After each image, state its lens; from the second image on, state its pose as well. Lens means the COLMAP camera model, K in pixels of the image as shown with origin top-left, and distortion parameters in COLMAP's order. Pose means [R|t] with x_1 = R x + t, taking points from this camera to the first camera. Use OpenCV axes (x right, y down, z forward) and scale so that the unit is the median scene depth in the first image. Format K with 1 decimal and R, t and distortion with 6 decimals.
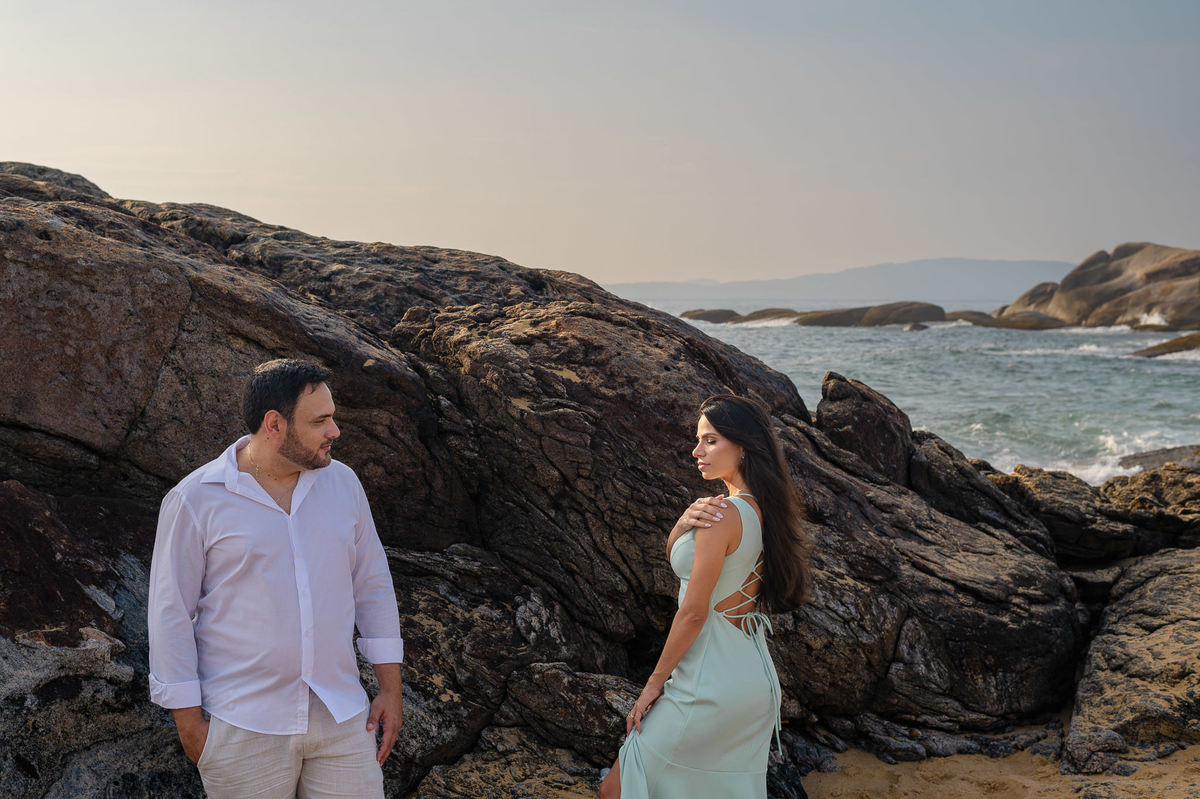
lens RADIAL K [[1879.8, 0, 599.4], [0, 1879.8, 398.7], [0, 0, 1]] dist [-0.021878, 0.000000]
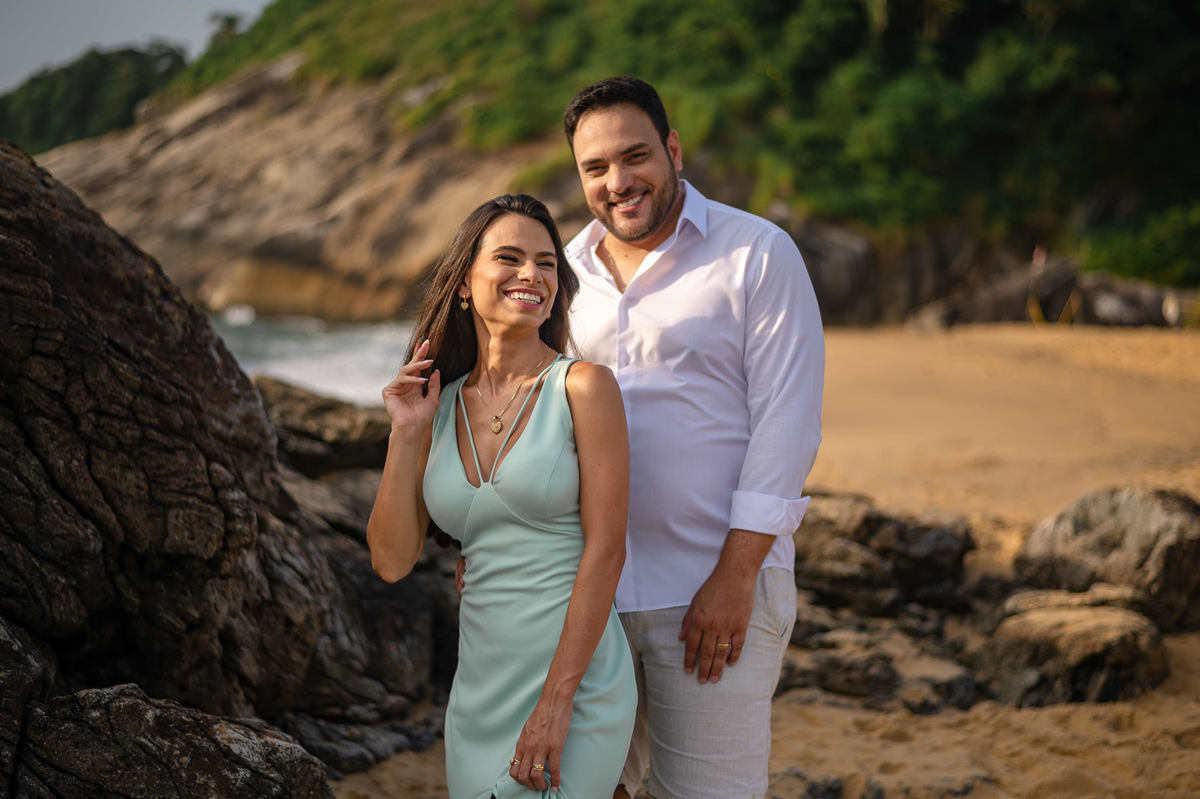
lens RADIAL K [[1879.8, 0, 600.1], [0, 1879.8, 400.7], [0, 0, 1]] dist [-0.021878, 0.000000]
pose [[0.704729, 0.002803, 0.709471, -0.291464], [-0.025716, 0.999436, 0.021595, 0.039072], [-0.709011, -0.033464, 0.704403, 0.481512]]
